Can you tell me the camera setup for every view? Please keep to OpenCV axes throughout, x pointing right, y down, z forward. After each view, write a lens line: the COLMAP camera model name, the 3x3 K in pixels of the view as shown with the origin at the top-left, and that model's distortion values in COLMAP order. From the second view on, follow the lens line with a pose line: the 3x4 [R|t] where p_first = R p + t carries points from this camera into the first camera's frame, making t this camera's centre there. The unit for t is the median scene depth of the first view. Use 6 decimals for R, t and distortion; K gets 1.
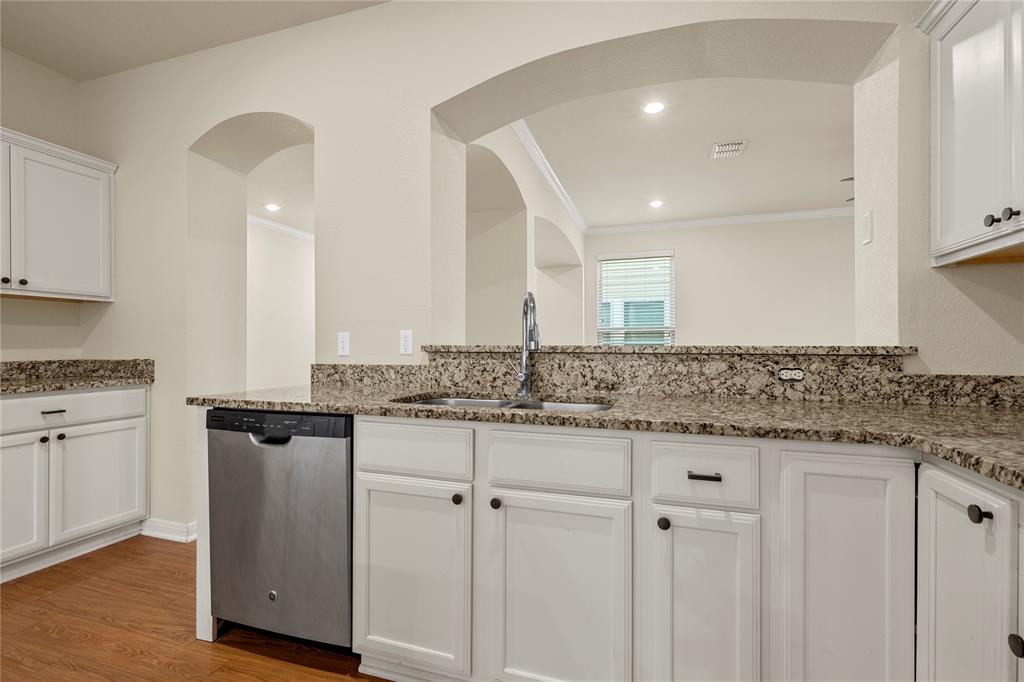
lens RADIAL K [[452.6, 0, 512.8], [0, 452.6, 344.7], [0, 0, 1]] dist [0.000084, -0.000014]
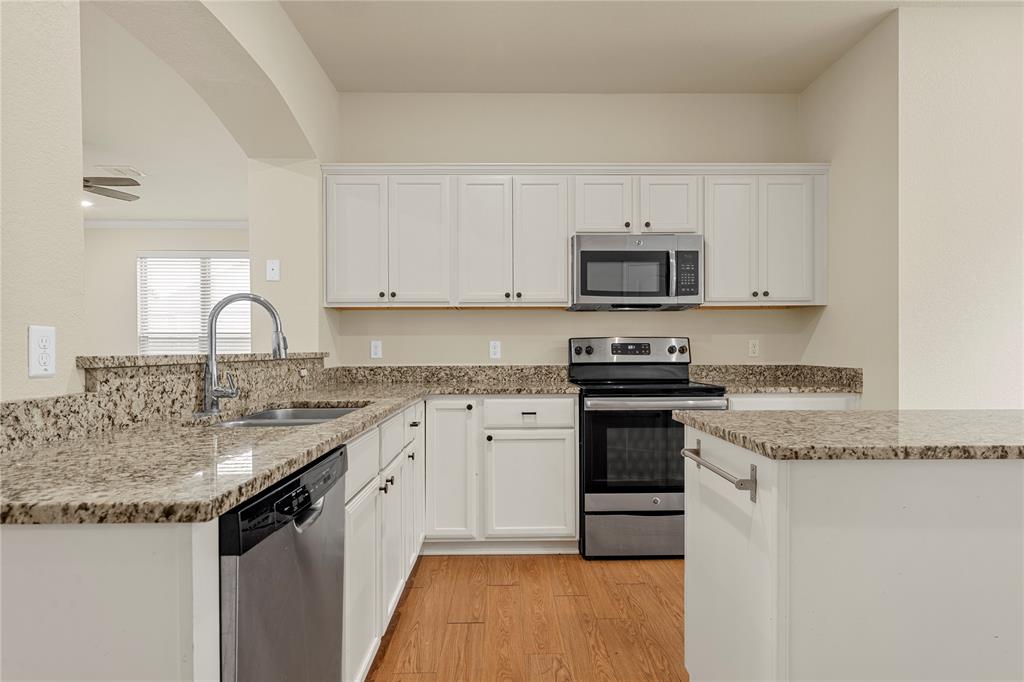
lens RADIAL K [[563.8, 0, 513.4], [0, 563.8, 351.9], [0, 0, 1]] dist [0.000926, 0.000095]
pose [[-0.324518, -0.005274, 0.945865, -1.030593], [0.002000, 0.999978, 0.006262, -0.007465], [-0.945877, 0.003924, -0.324500, 0.760953]]
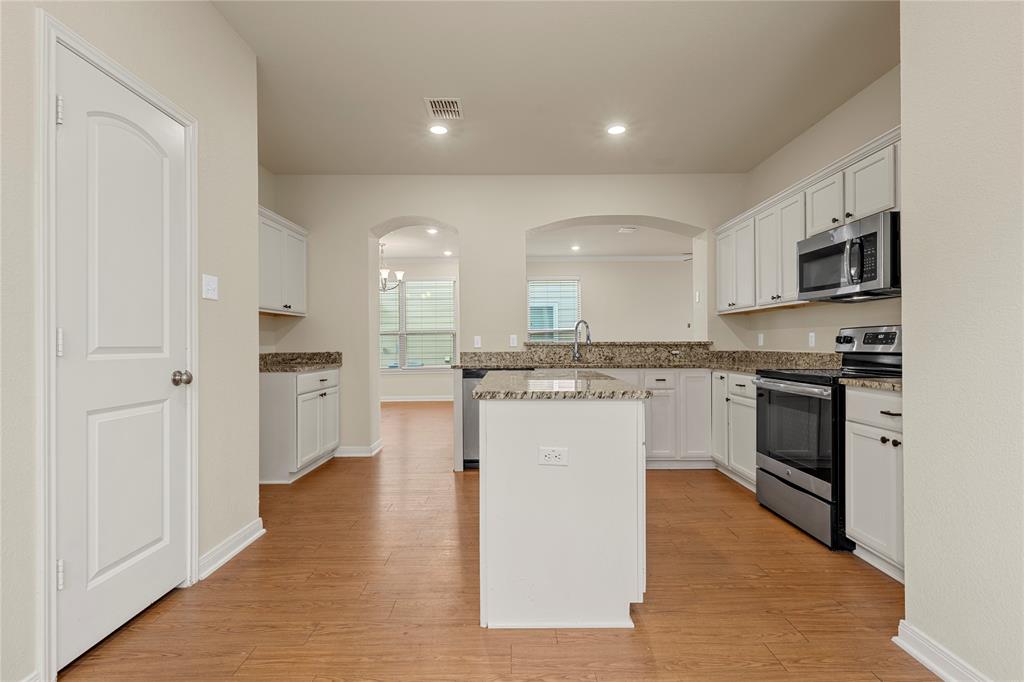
lens RADIAL K [[476.6, 0, 512.0], [0, 476.6, 341.0], [0, 0, 1]] dist [-0.000499, -0.000052]
pose [[0.951167, -0.004594, 0.308642, -0.973901], [0.005560, 0.999982, -0.002250, 0.000276], [-0.308626, 0.003856, 0.951176, -1.152032]]
